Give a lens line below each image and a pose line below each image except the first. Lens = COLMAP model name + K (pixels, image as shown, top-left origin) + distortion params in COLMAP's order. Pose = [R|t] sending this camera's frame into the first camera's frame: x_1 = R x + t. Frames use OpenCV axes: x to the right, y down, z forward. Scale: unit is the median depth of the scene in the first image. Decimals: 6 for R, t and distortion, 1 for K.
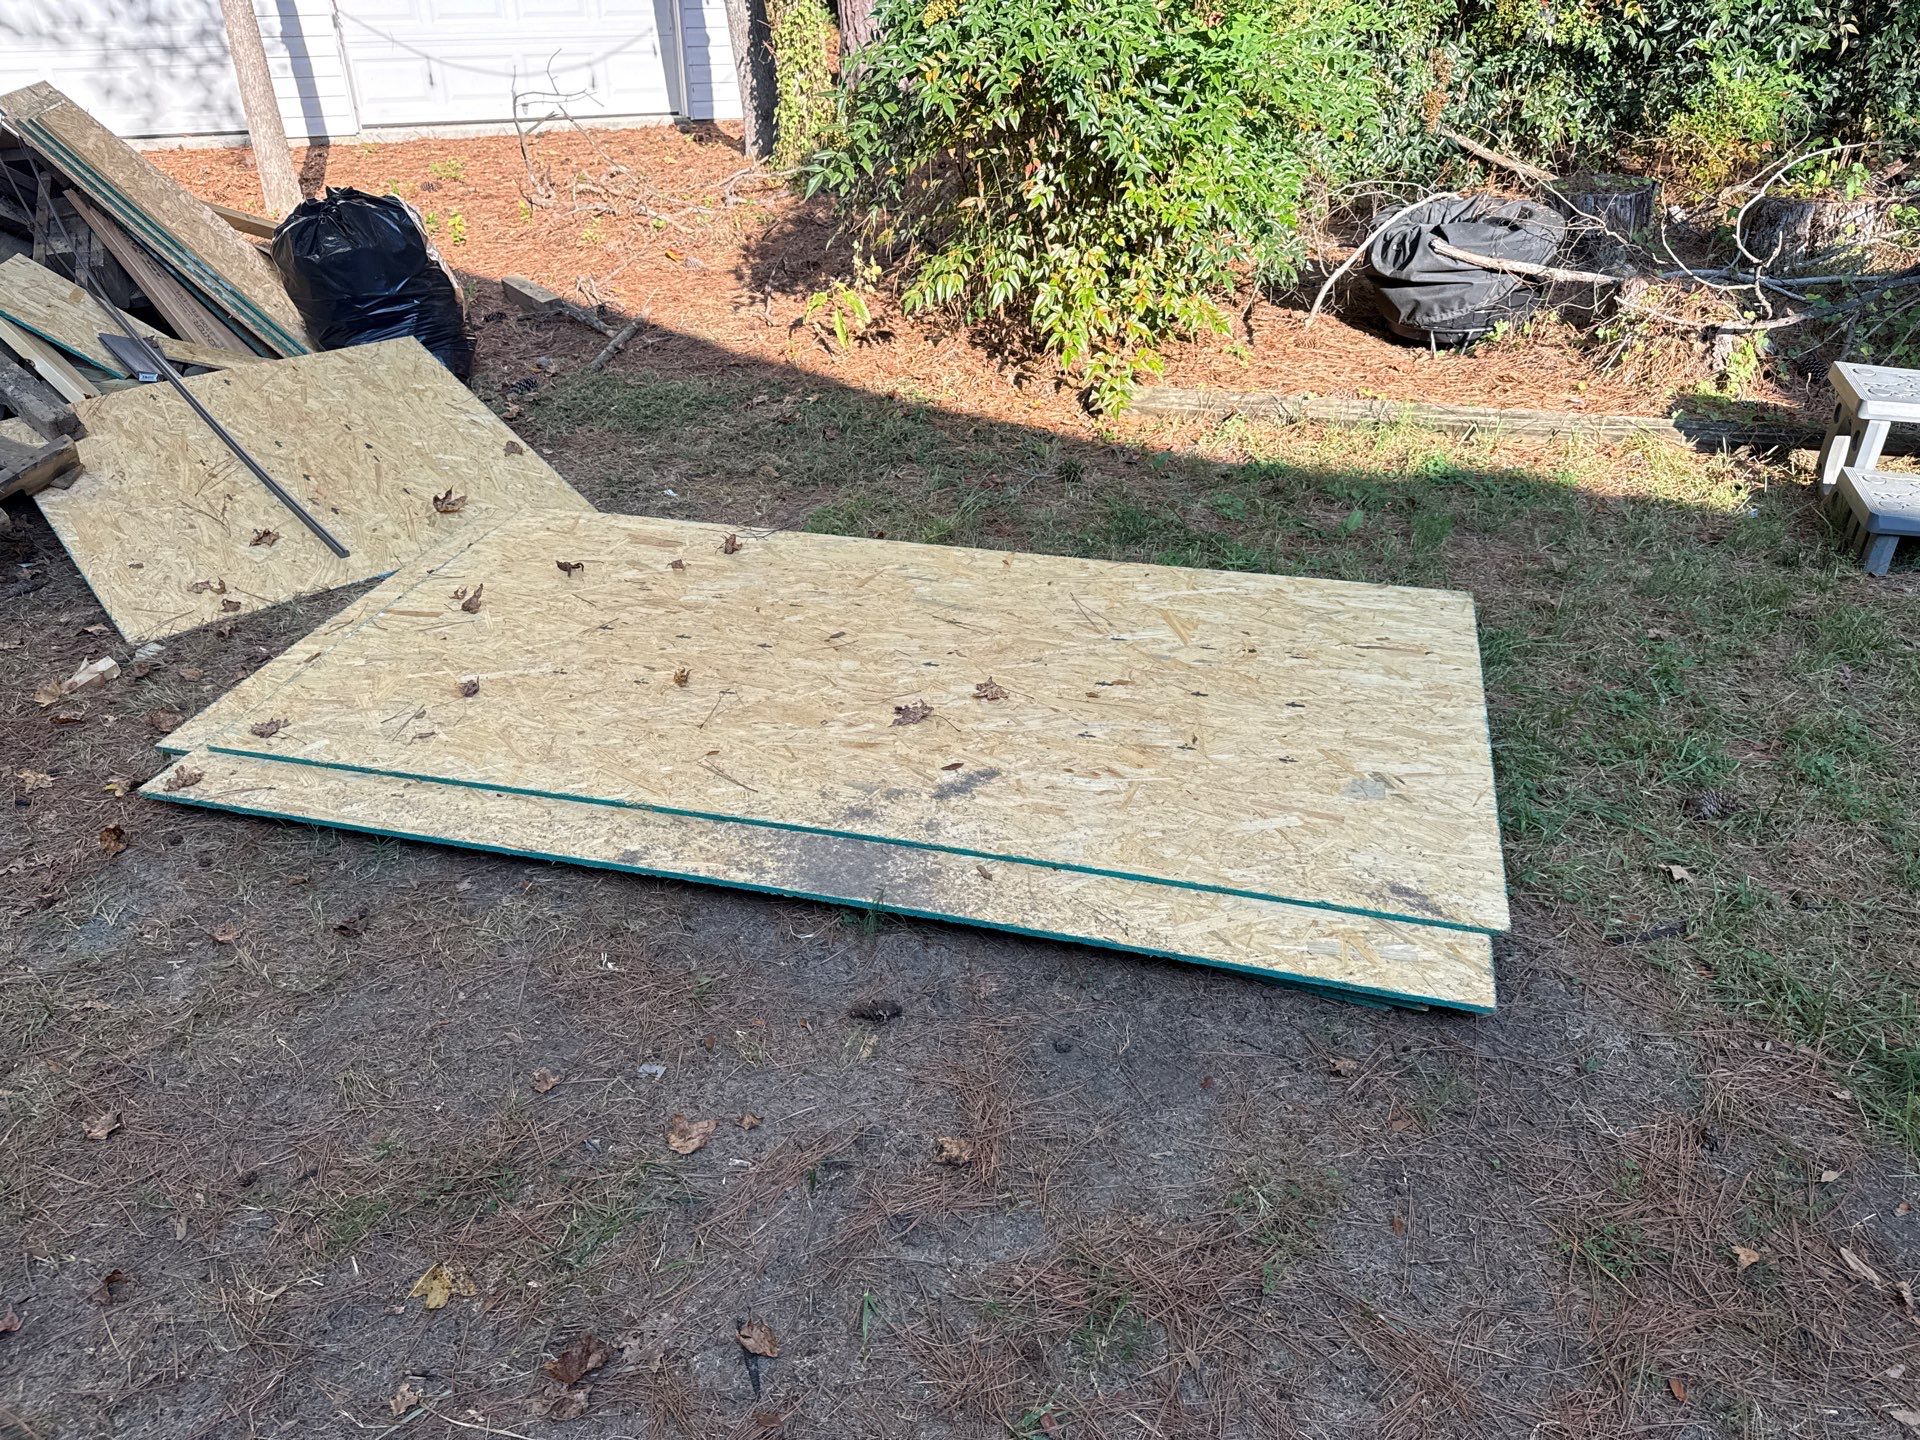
lens RADIAL K [[1326.6, 0, 962.7], [0, 1326.6, 703.5], [0, 0, 1]] dist [0.003903, -0.012713]
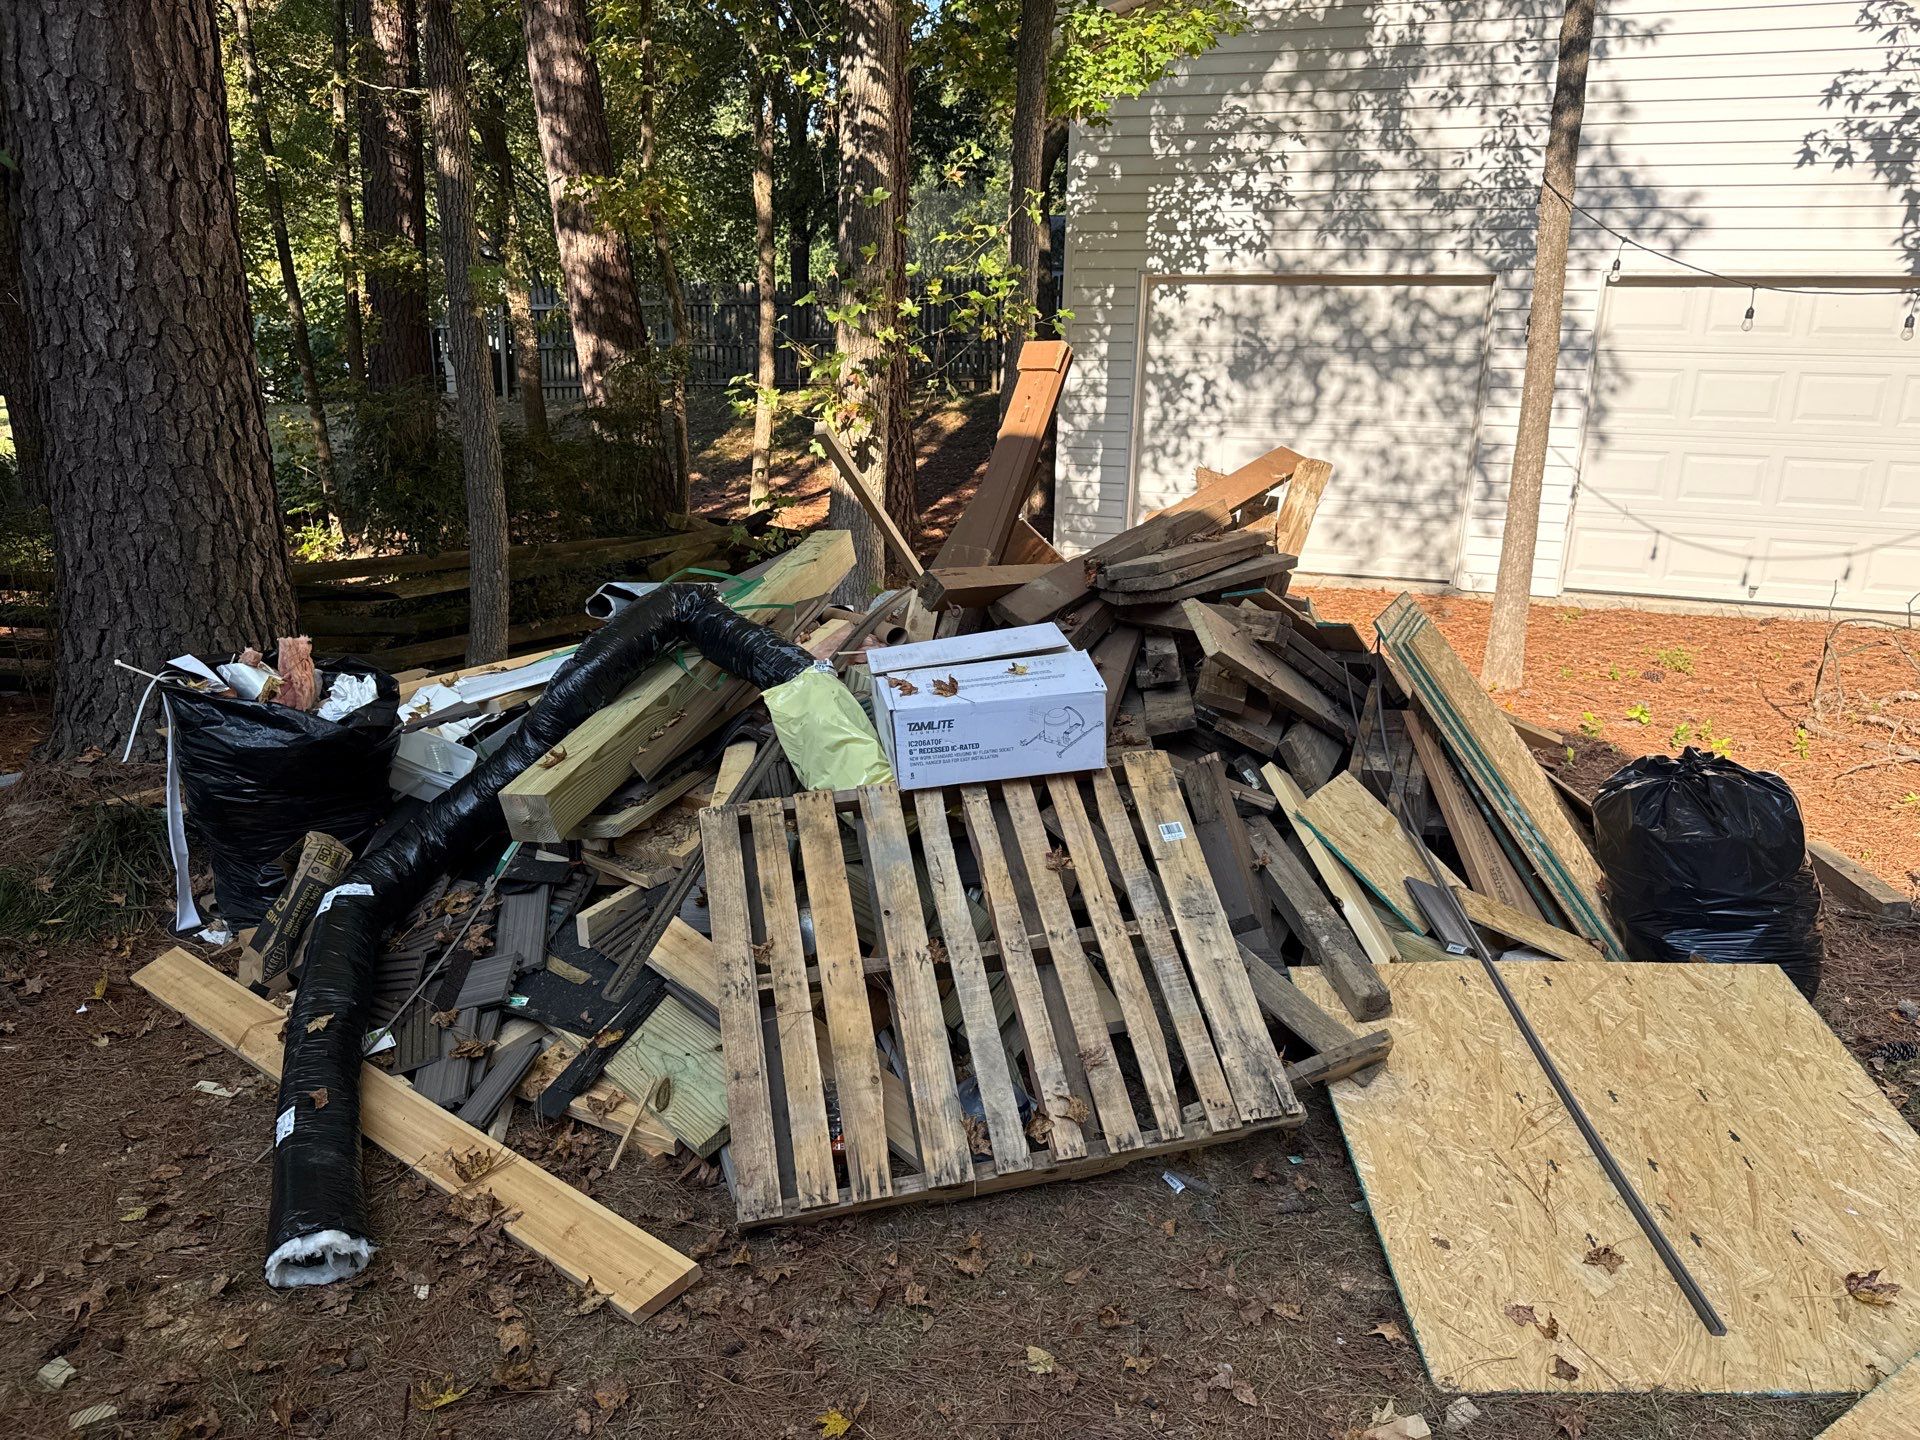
lens RADIAL K [[1326.6, 0, 962.7], [0, 1326.6, 703.5], [0, 0, 1]] dist [0.003903, -0.012713]
pose [[0.744972, 0.177779, -0.642971, -0.322949], [-0.345654, 0.927229, -0.144114, -0.155956], [0.570561, 0.329607, 0.752210, 0.125778]]
